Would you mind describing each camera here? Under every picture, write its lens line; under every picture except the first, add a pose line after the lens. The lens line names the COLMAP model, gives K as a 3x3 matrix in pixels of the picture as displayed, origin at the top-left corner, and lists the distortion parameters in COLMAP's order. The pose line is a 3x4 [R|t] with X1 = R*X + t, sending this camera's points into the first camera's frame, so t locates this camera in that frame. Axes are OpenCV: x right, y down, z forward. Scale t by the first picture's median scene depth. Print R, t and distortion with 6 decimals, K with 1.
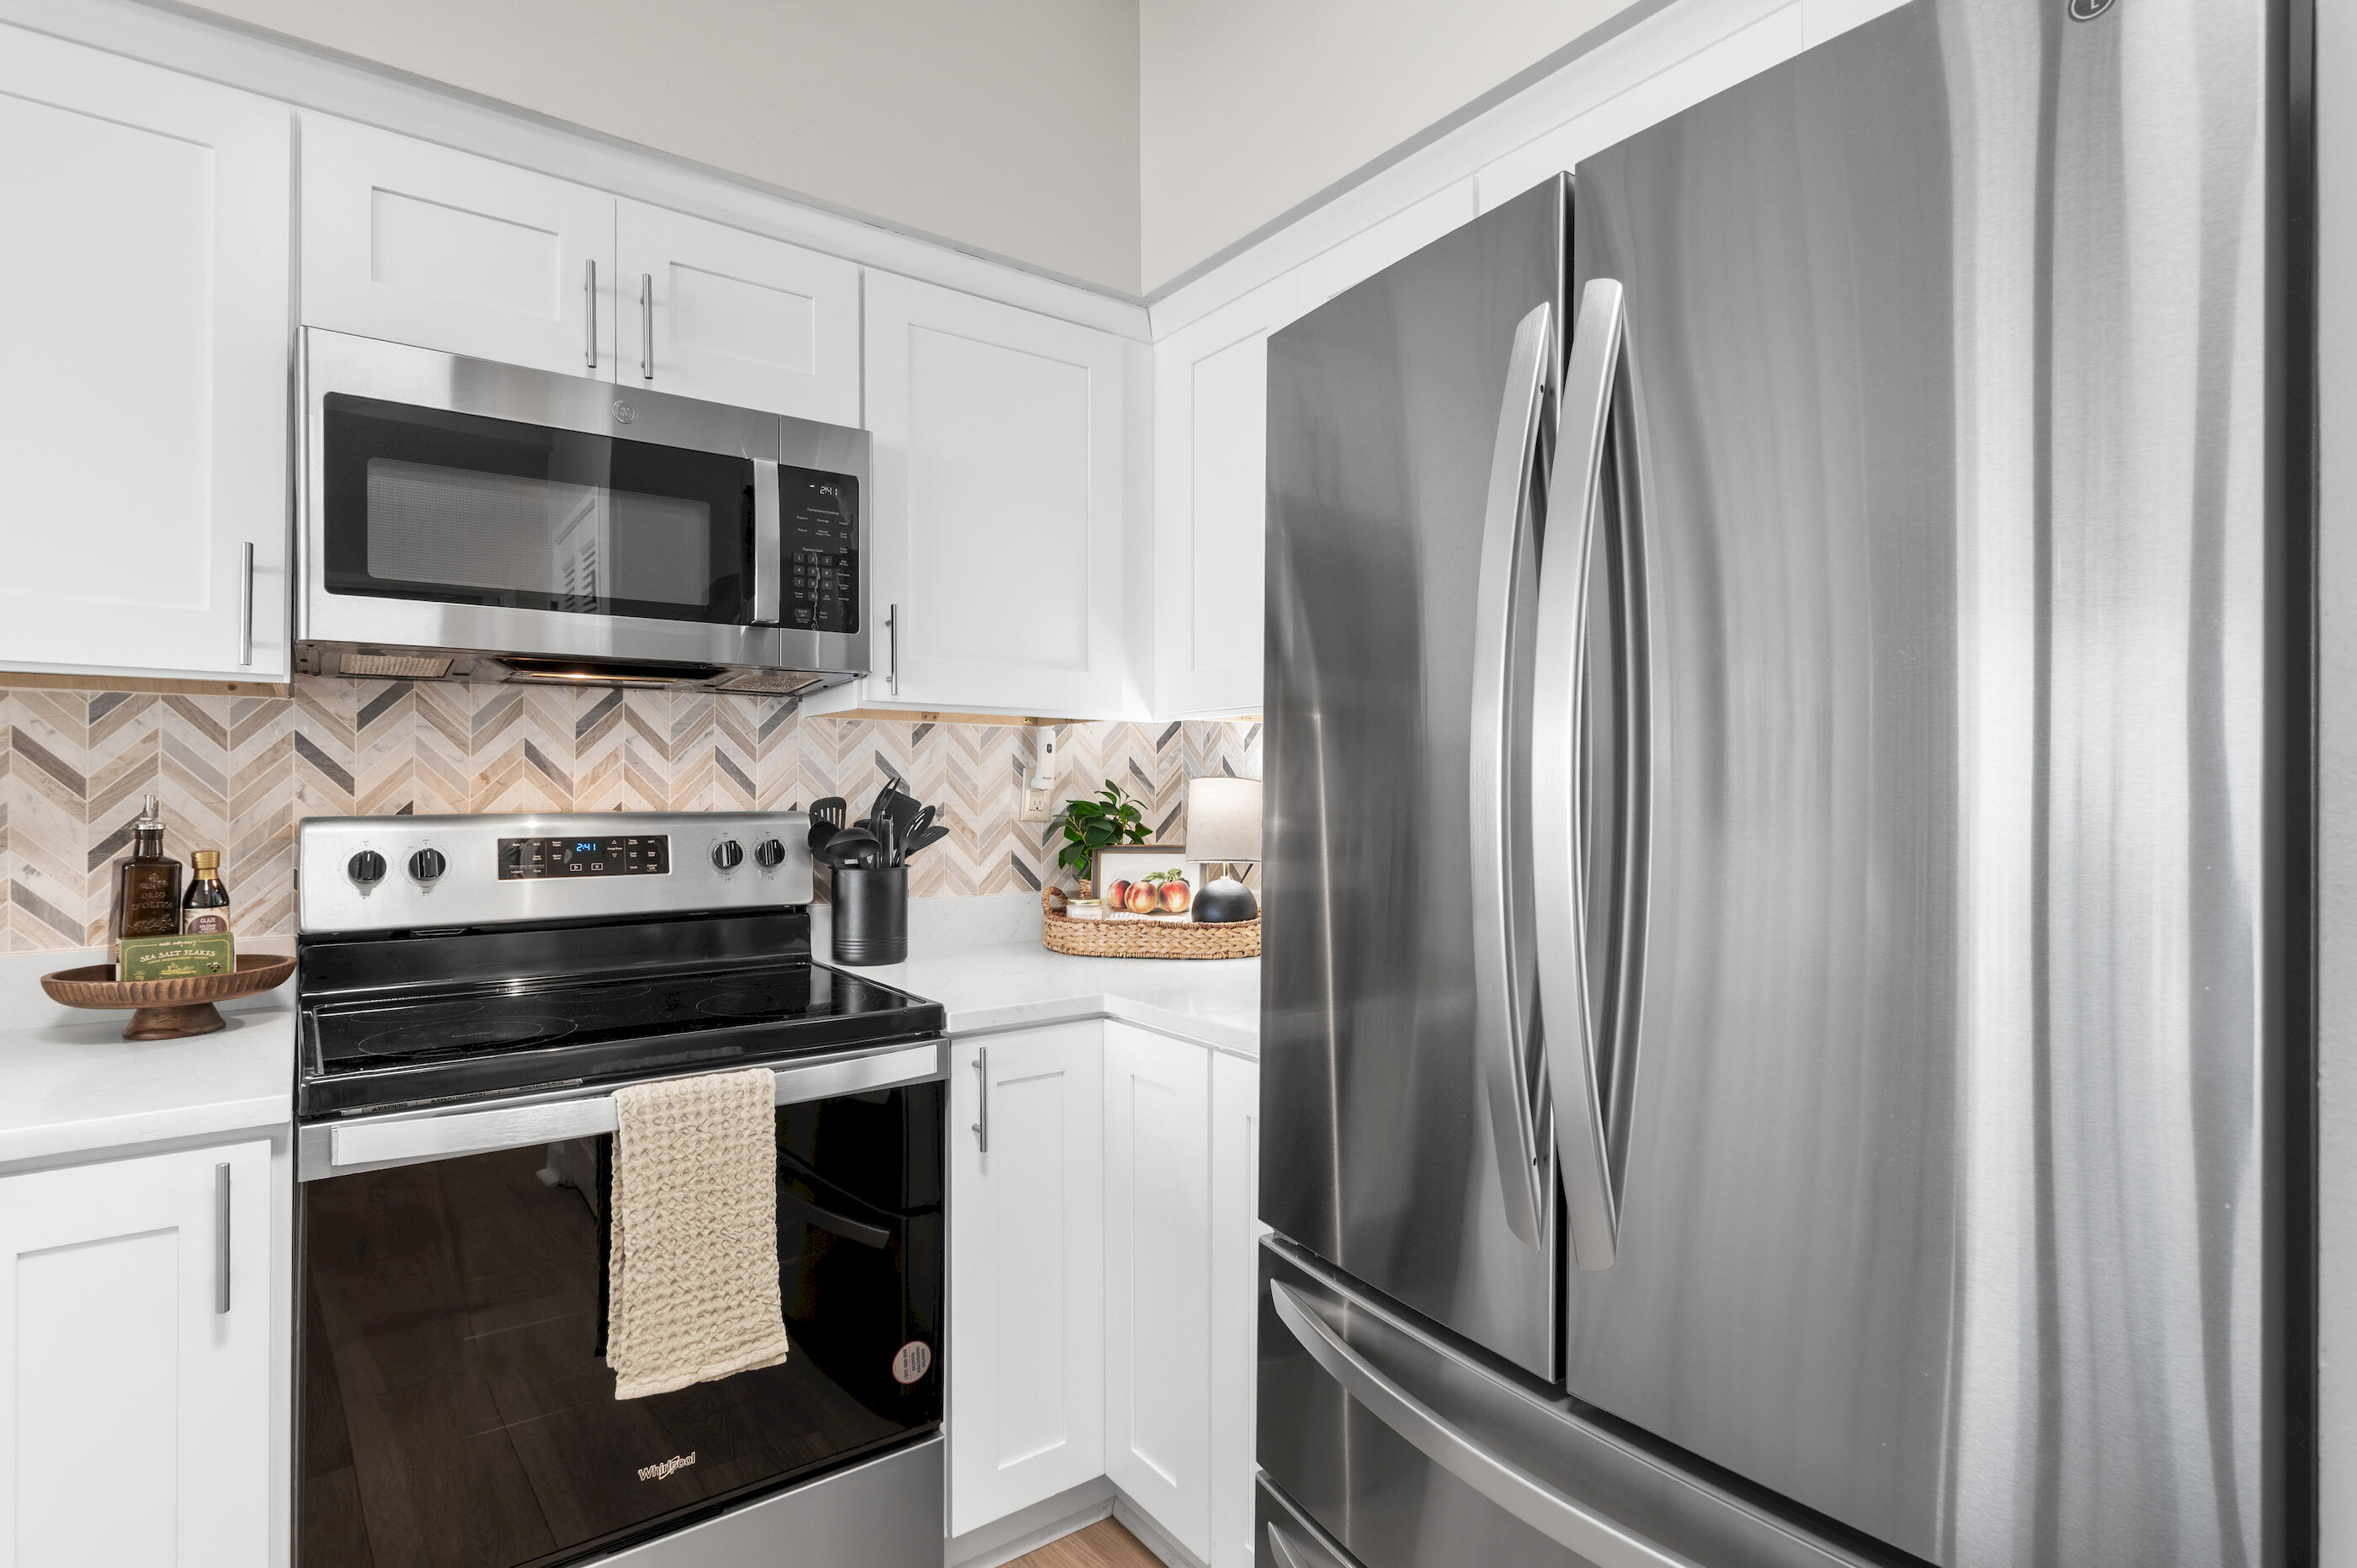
lens RADIAL K [[1168.7, 0, 1178.5], [0, 1168.7, 784.0], [0, 0, 1]] dist [0.001912, -0.000532]
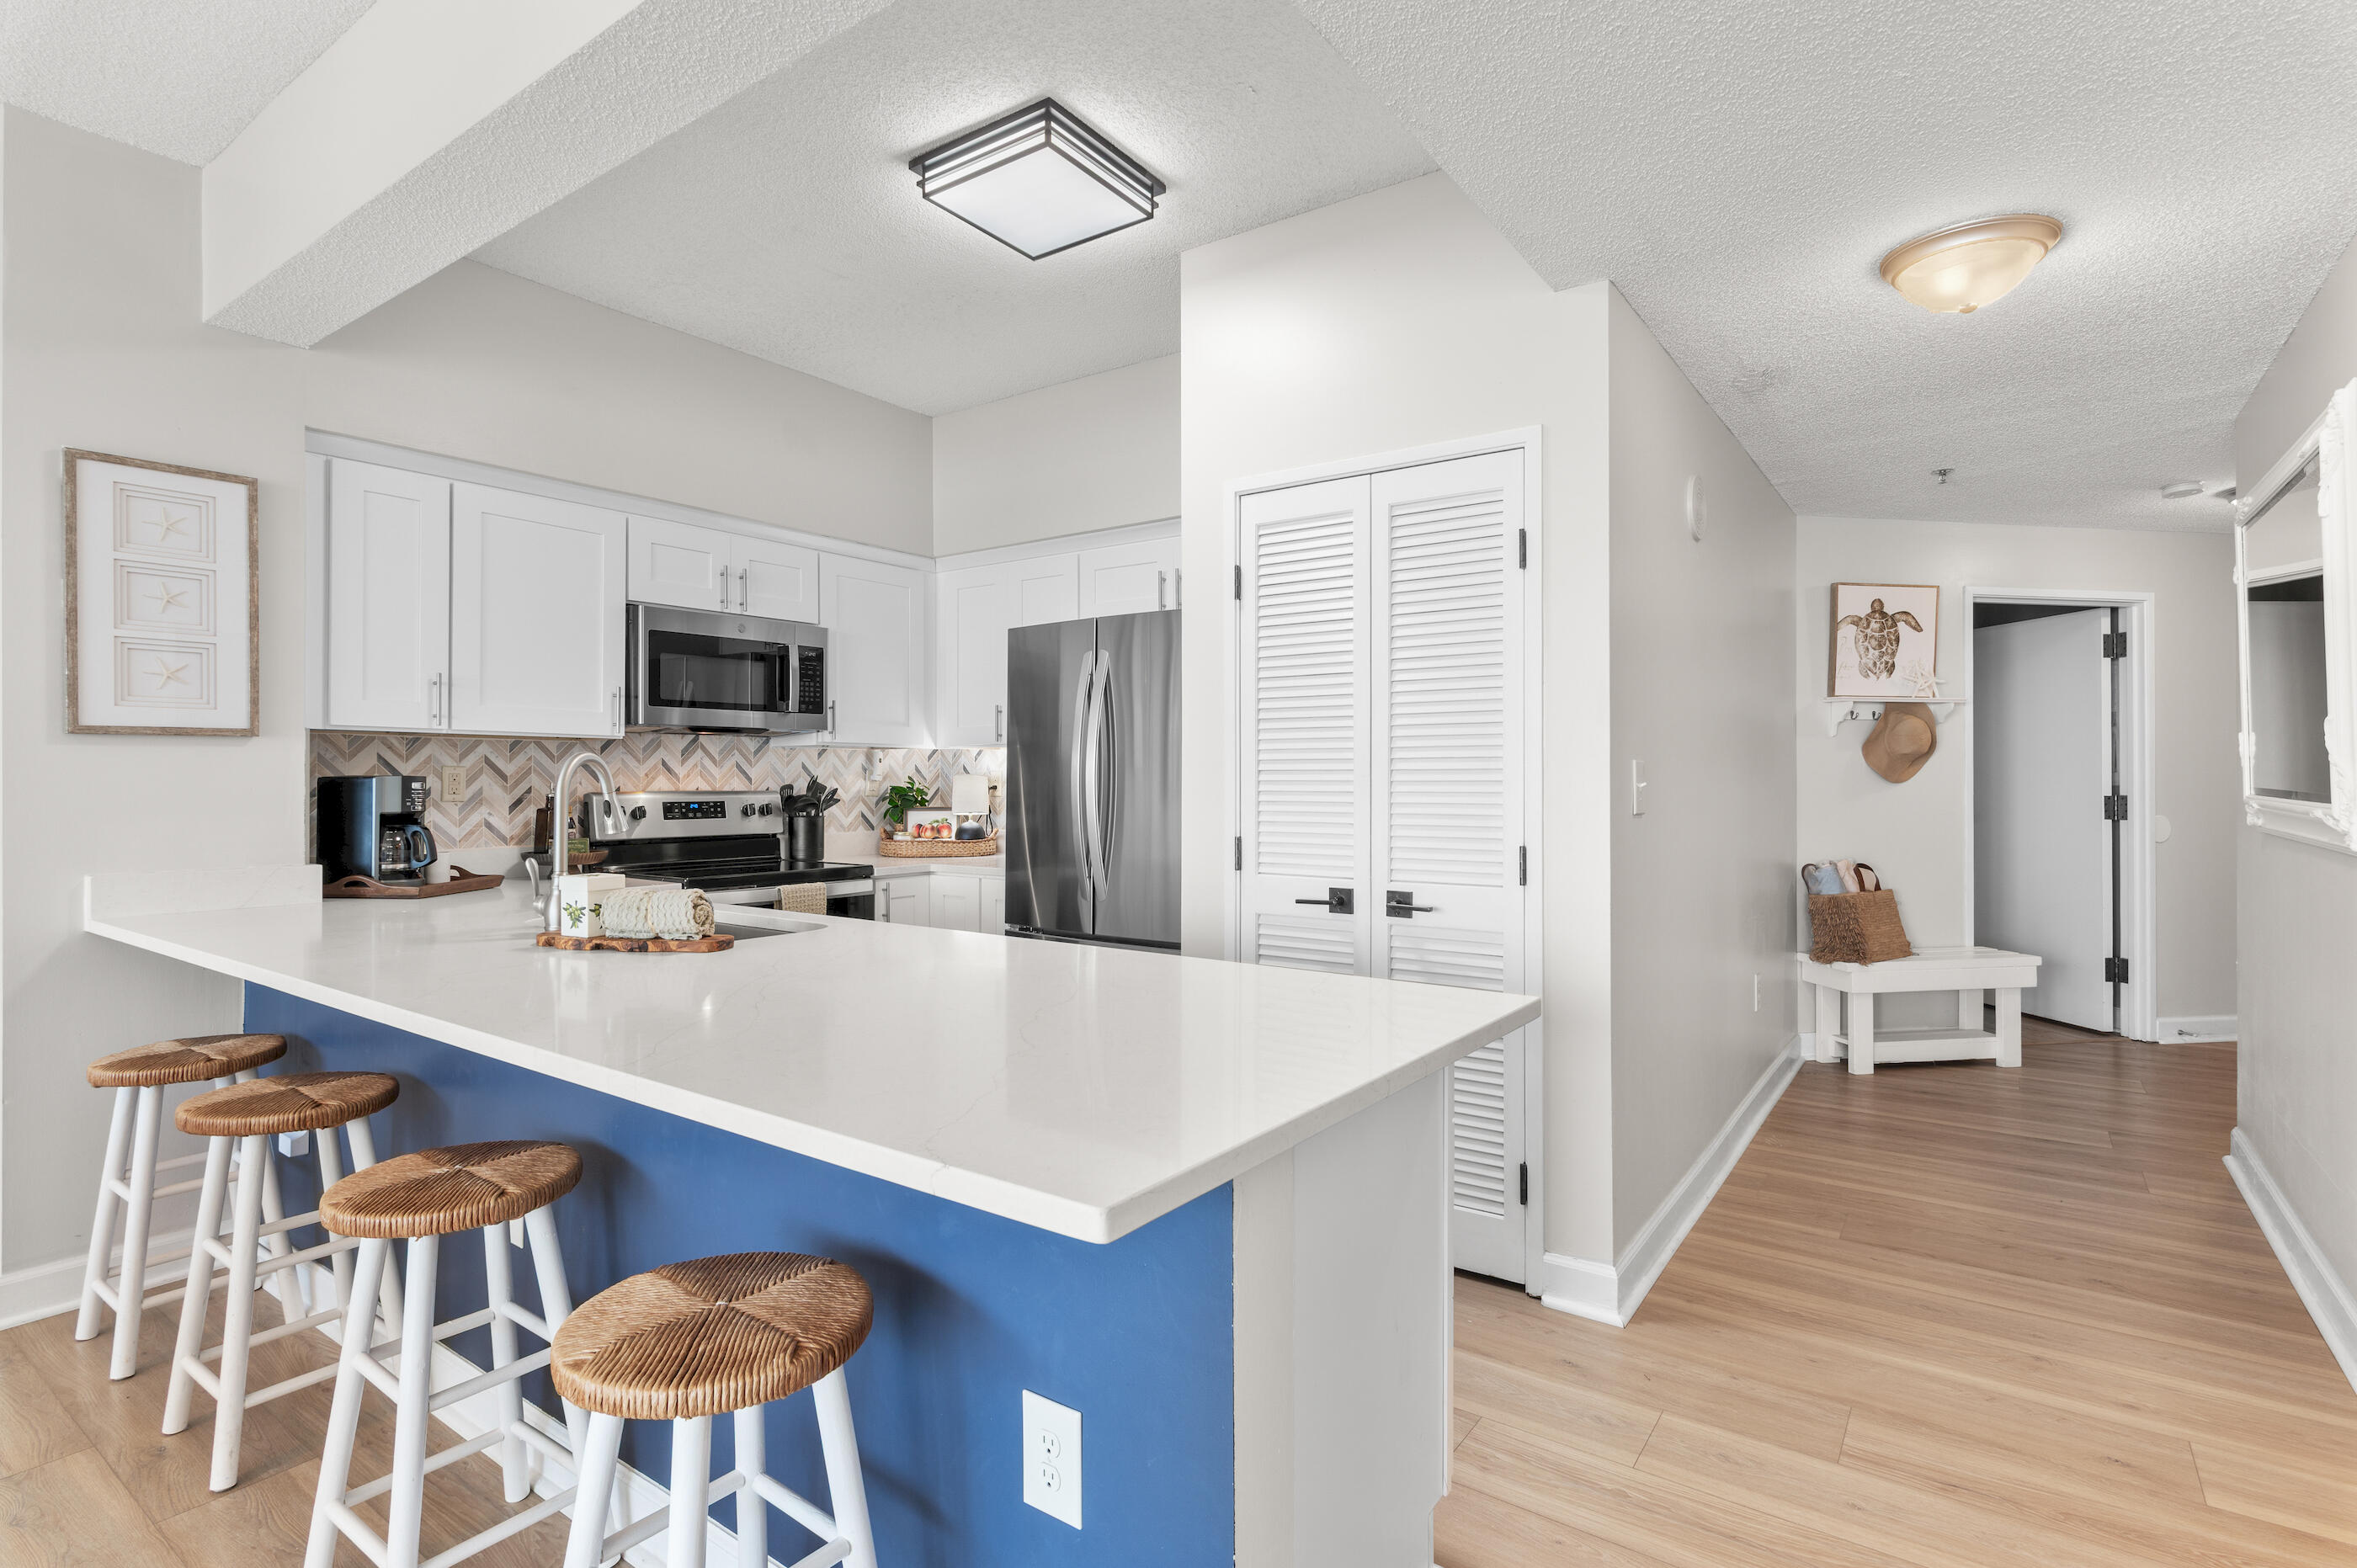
lens RADIAL K [[1148.2, 0, 1188.4], [0, 1148.2, 769.9], [0, 0, 1]] dist [0.001396, -0.001235]
pose [[0.950495, 0.000557, 0.310739, -0.255678], [0.001794, 0.999972, -0.007279, 0.001659], [-0.310735, 0.007476, 0.950467, -1.245128]]
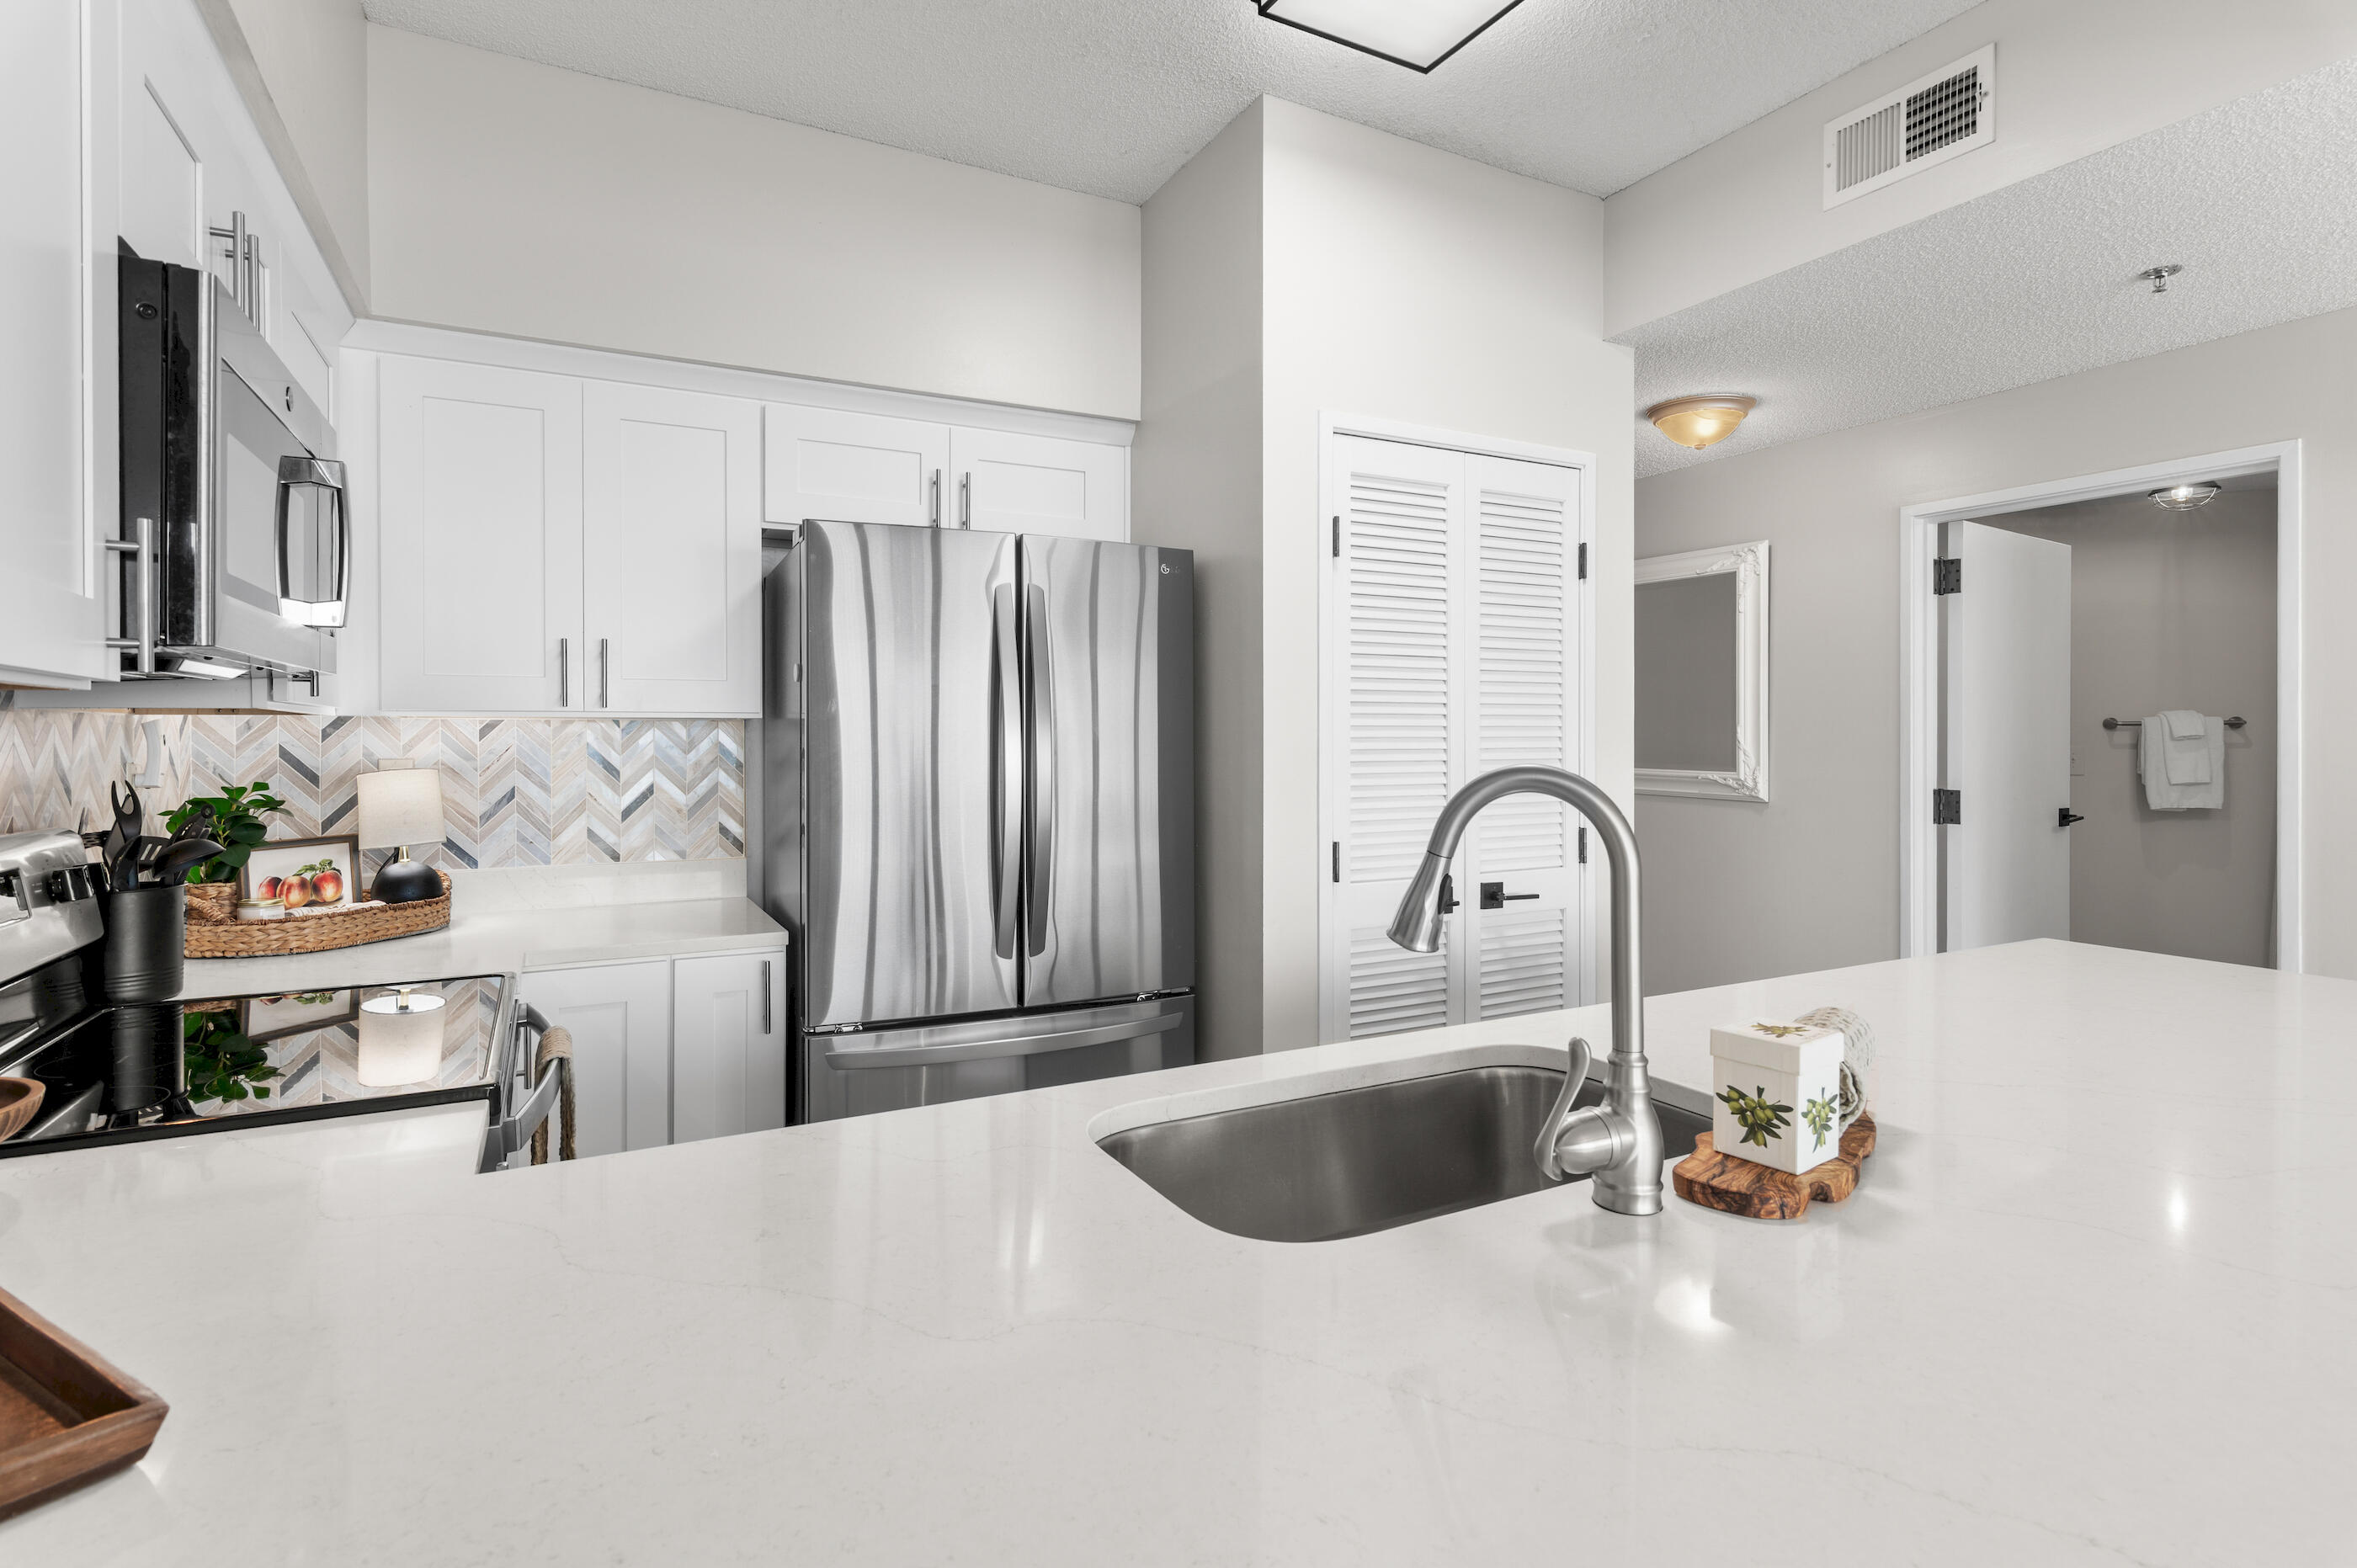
lens RADIAL K [[1168.7, 0, 1178.5], [0, 1168.7, 784.0], [0, 0, 1]] dist [0.001912, -0.000532]
pose [[0.147178, -0.040437, 0.988283, -1.008047], [0.002325, 0.999175, 0.040537, -0.037488], [-0.989107, -0.003668, 0.147151, 0.120395]]
